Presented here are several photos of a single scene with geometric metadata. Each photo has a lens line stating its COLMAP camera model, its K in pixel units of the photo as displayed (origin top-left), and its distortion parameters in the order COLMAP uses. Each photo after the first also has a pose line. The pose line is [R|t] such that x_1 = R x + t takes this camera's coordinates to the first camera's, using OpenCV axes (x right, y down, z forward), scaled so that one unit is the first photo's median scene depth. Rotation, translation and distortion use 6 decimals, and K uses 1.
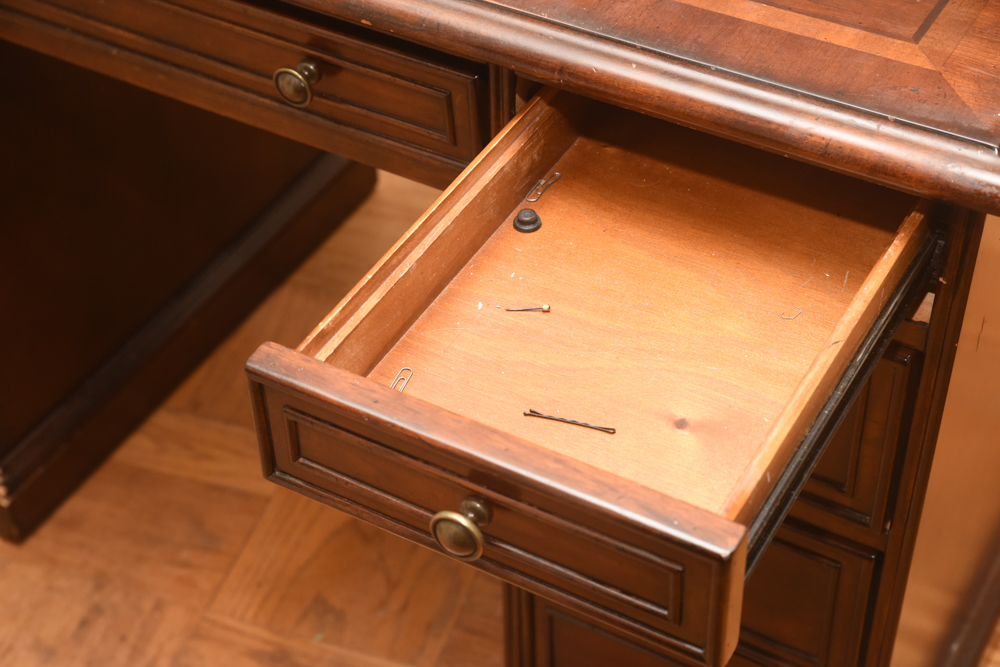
lens RADIAL K [[1768.3, 0, 479.5], [0, 1768.3, 338.5], [0, 0, 1]] dist [0.174338, 0.000000]
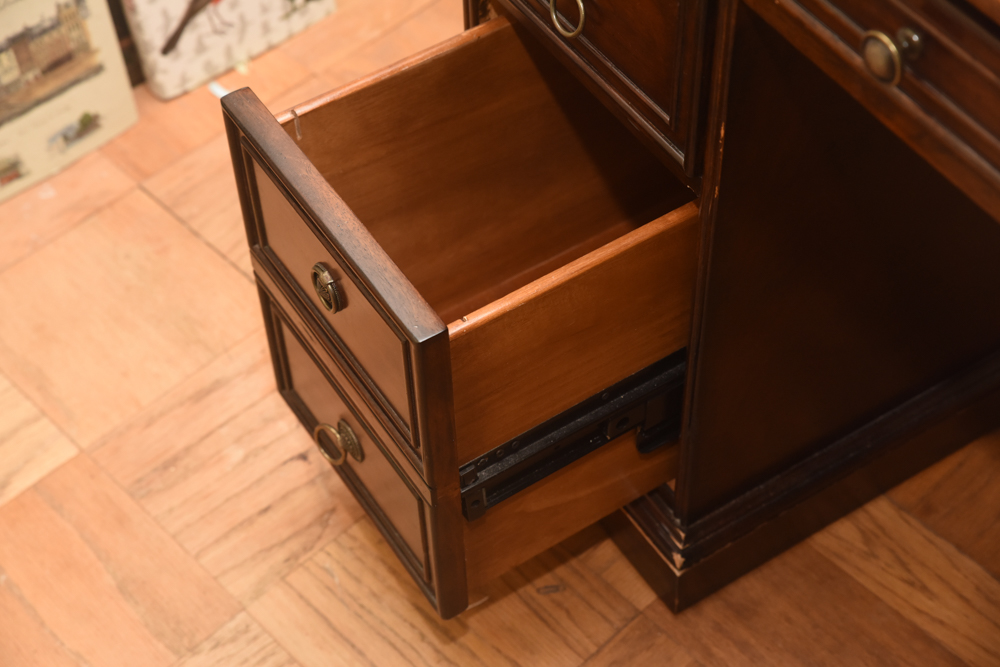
lens RADIAL K [[1768.3, 0, 495.0], [0, 1768.3, 324.7], [0, 0, 1]] dist [0.174338, 0.000000]
pose [[0.892080, 0.348918, -0.287141, -0.149353], [-0.306878, 0.934221, 0.181818, -0.142086], [0.331693, -0.074079, 0.940474, 0.219055]]
